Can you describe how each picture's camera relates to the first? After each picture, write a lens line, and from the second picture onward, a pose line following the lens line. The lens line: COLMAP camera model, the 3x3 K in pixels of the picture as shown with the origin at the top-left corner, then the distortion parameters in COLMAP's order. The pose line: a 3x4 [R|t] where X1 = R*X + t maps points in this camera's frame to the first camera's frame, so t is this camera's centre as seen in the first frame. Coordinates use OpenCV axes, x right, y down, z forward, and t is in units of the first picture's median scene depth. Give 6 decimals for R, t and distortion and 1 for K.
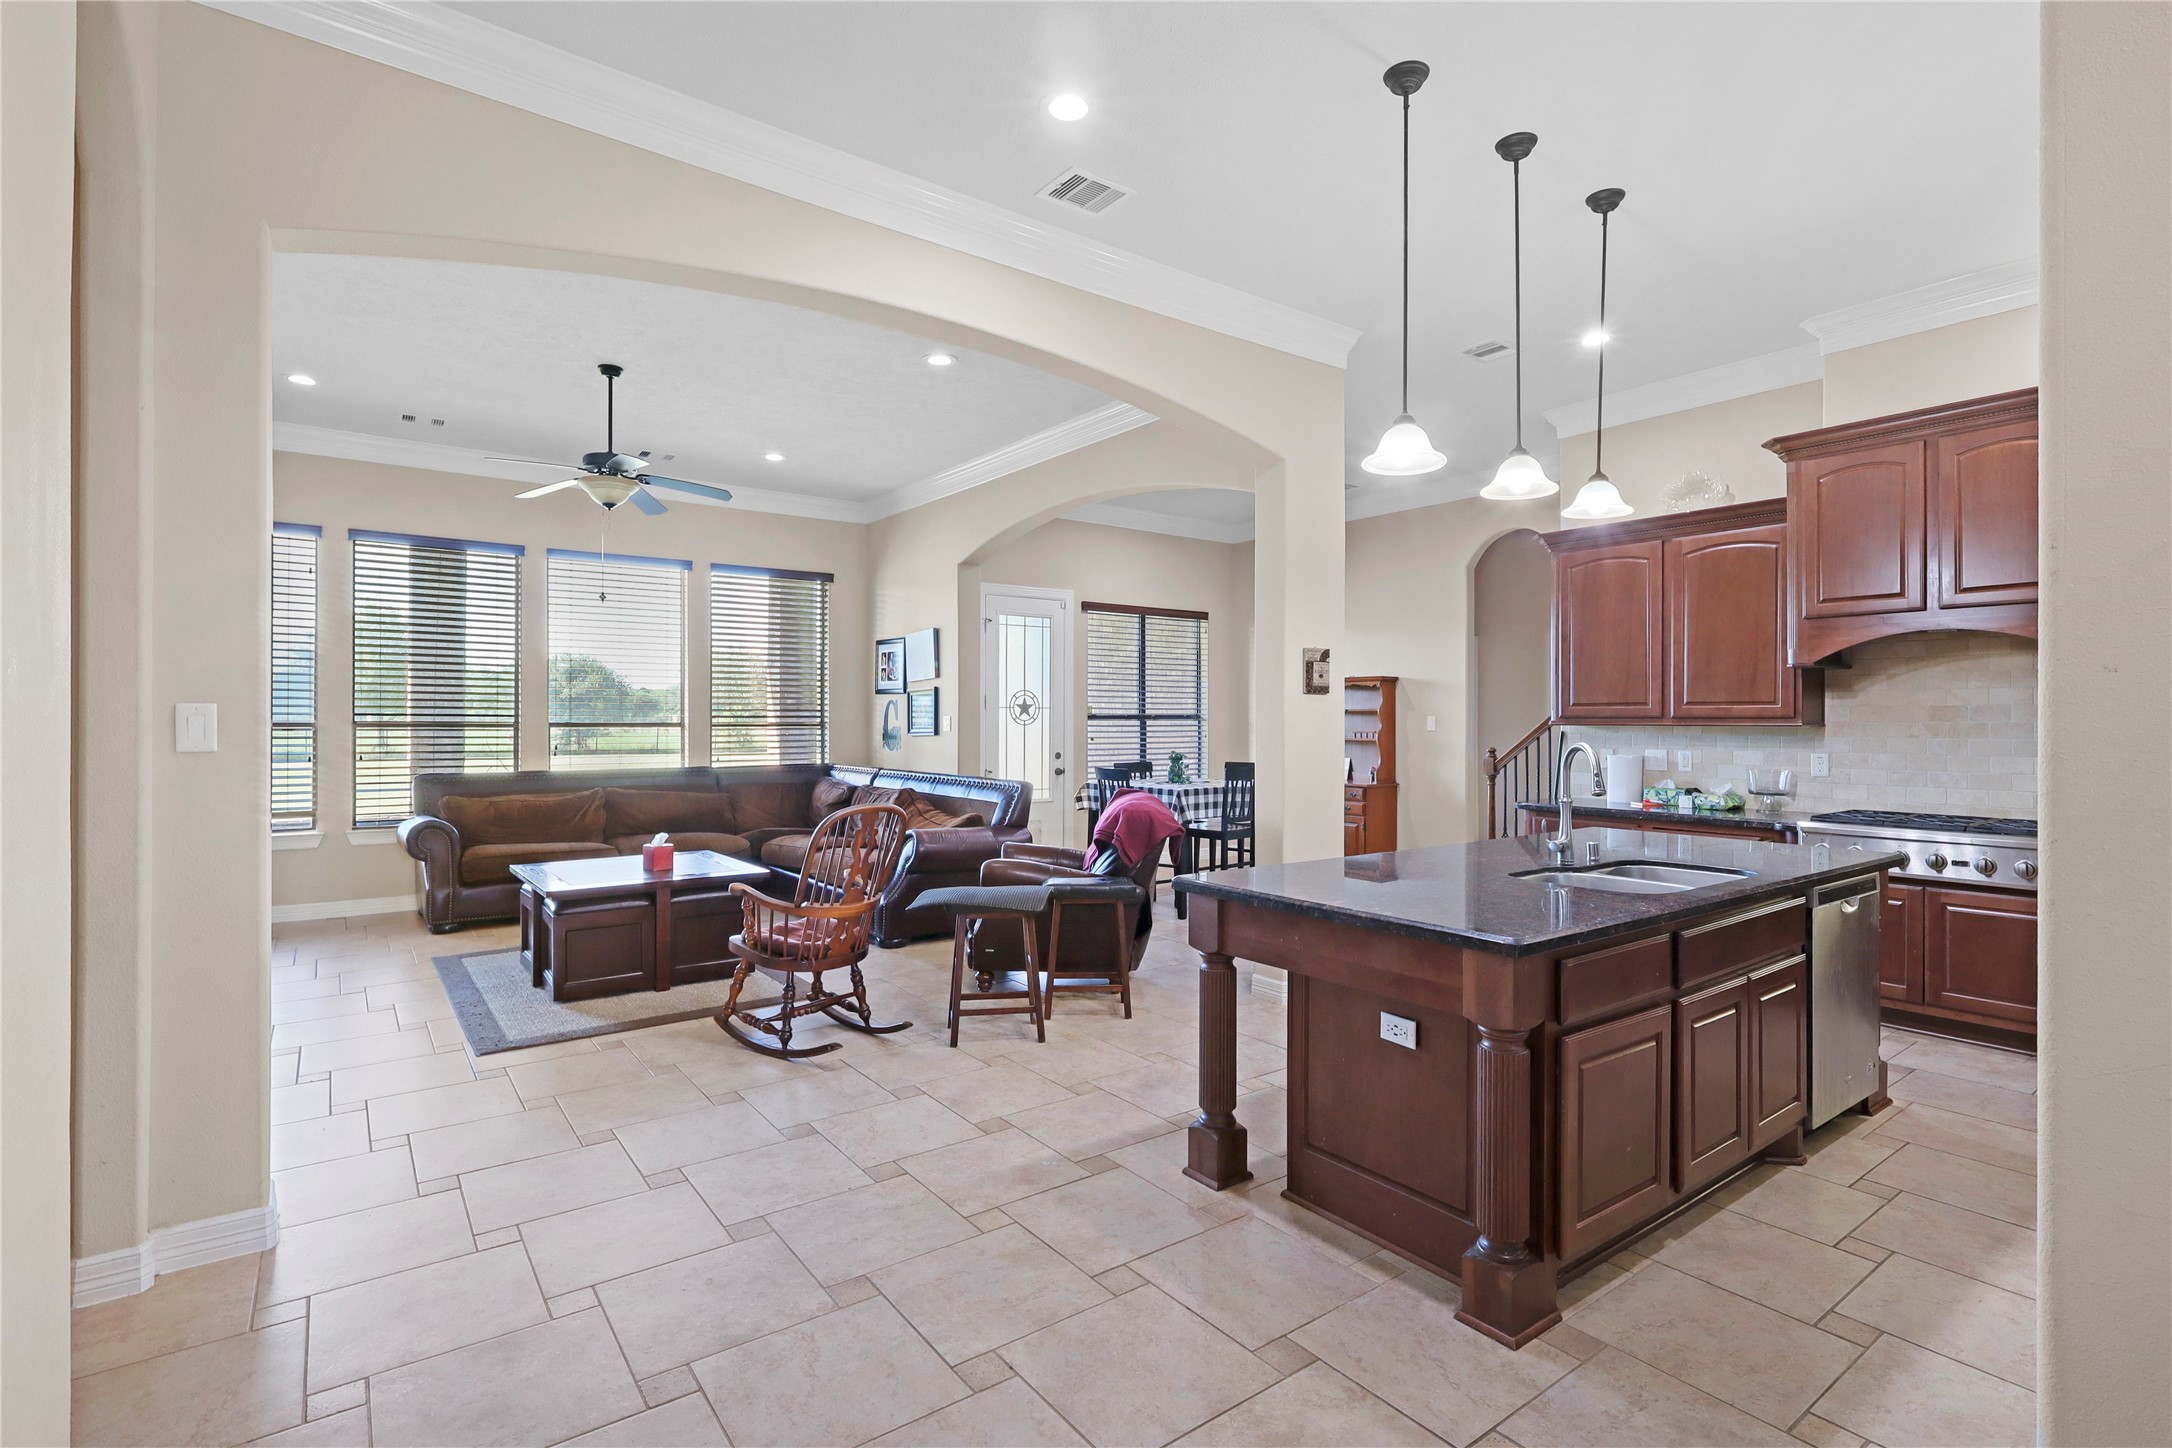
lens RADIAL K [[1013.1, 0, 1083.1], [0, 1013.1, 733.4], [0, 0, 1]] dist [-0.002859, -0.000261]
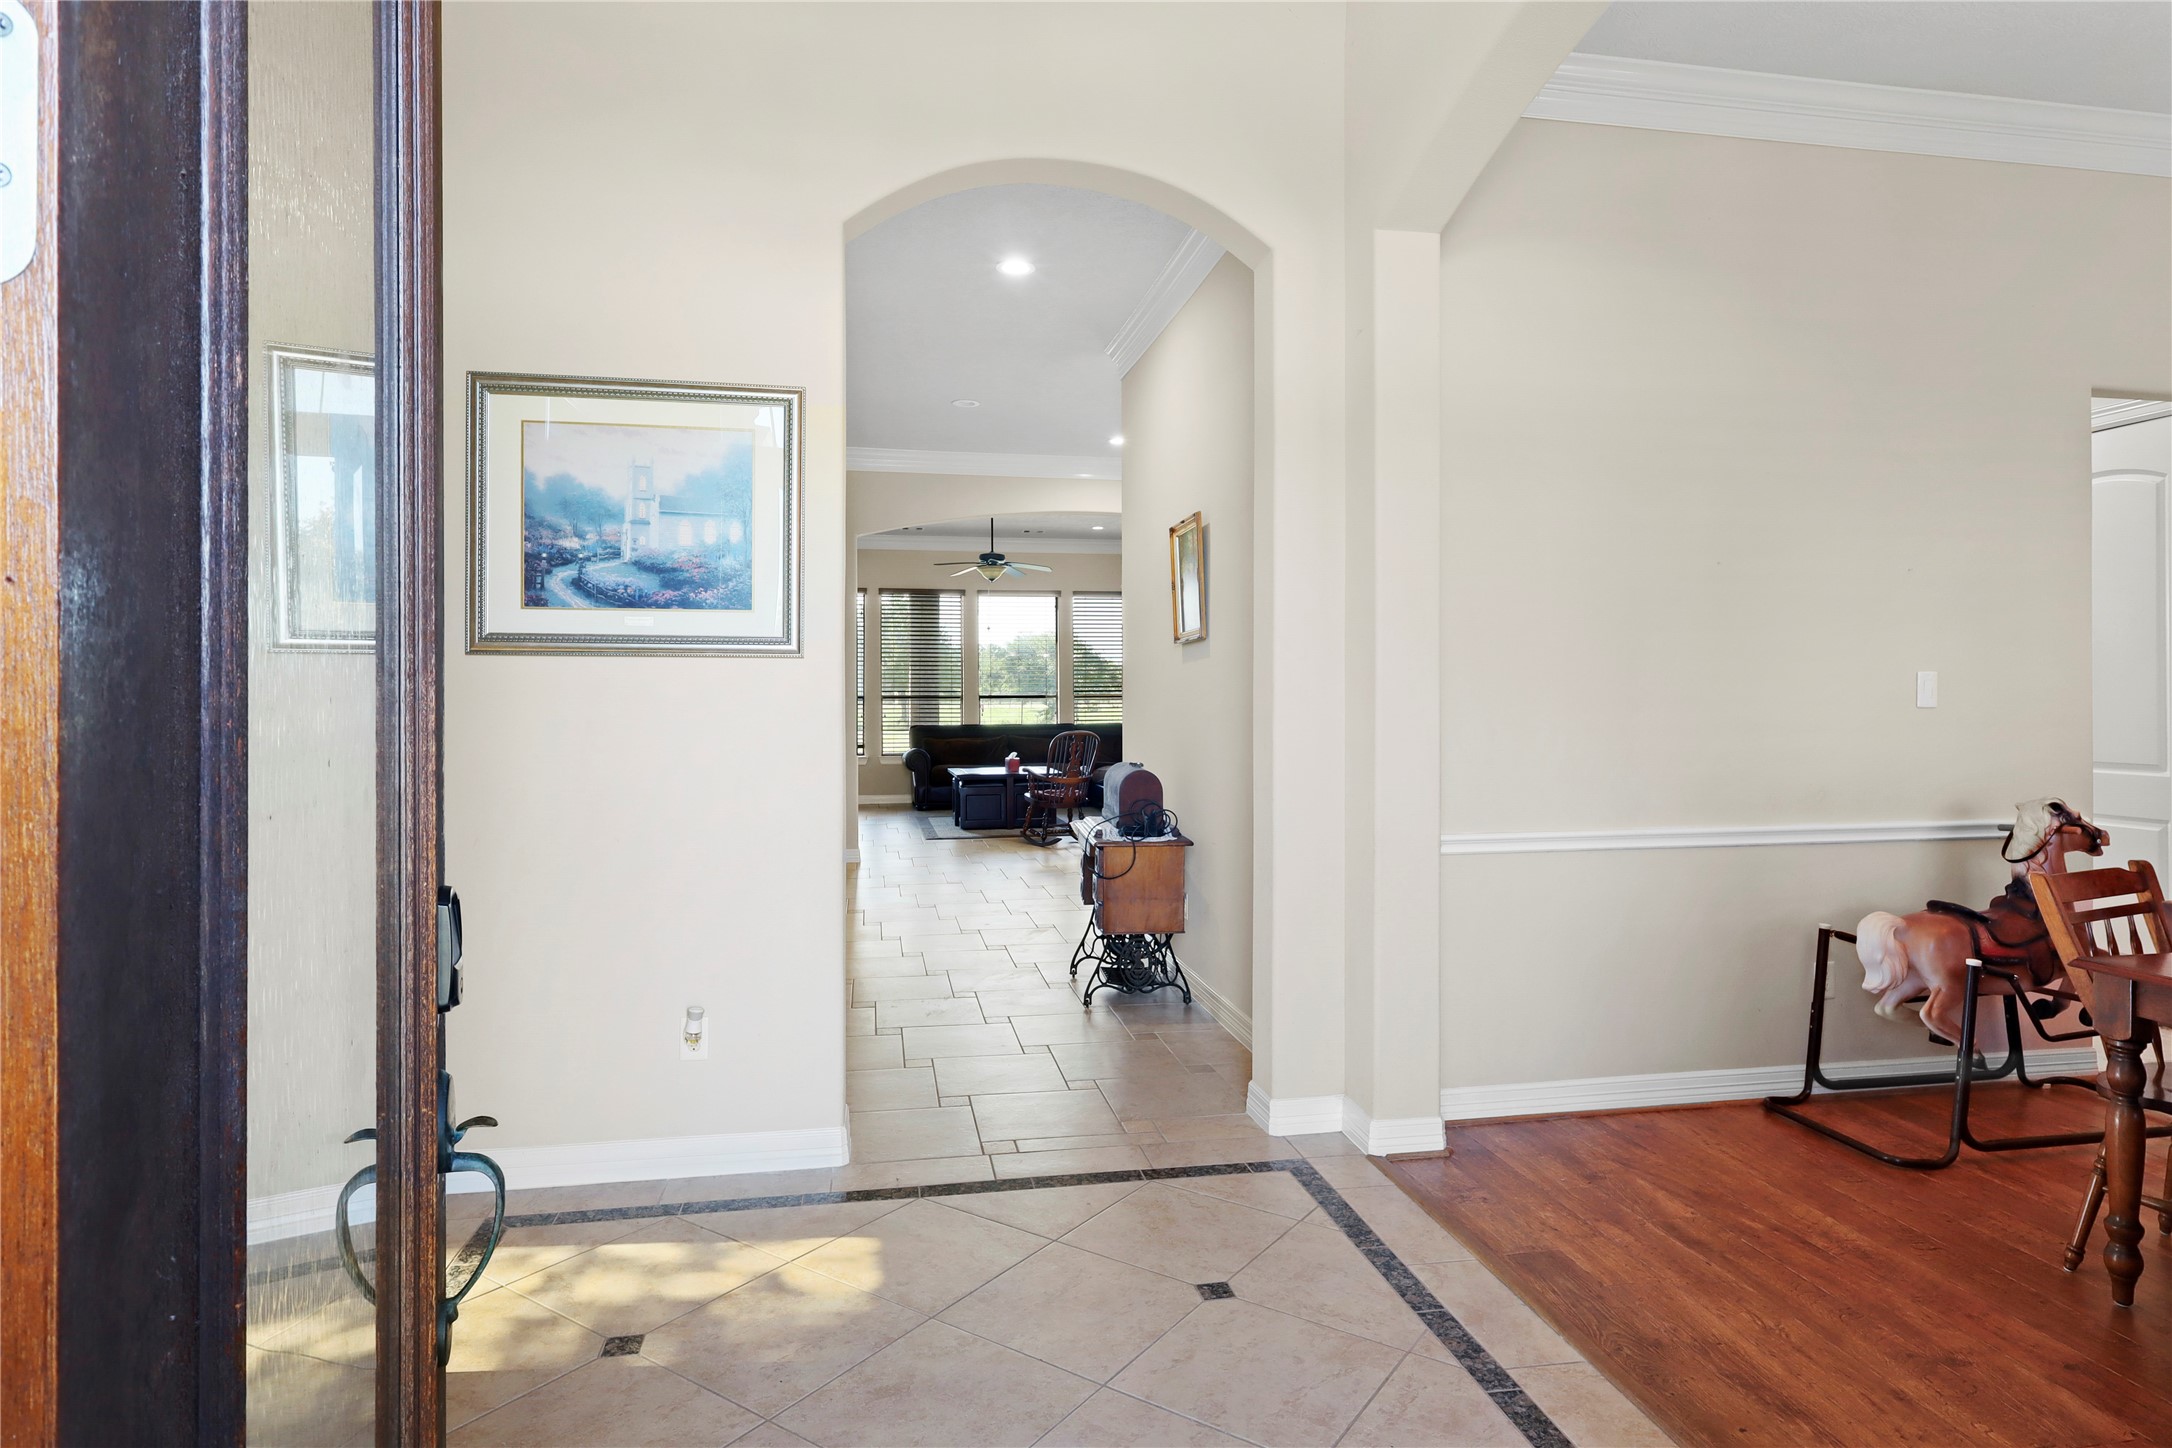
lens RADIAL K [[1206.5, 0, 1086.8], [0, 1206.5, 712.8], [0, 0, 1]] dist [0.000559, 0.000004]
pose [[0.898953, 0.003529, -0.438030, 0.525696], [-0.000980, 0.999981, 0.006044, 0.006311], [0.438044, -0.005004, 0.898940, -0.739311]]
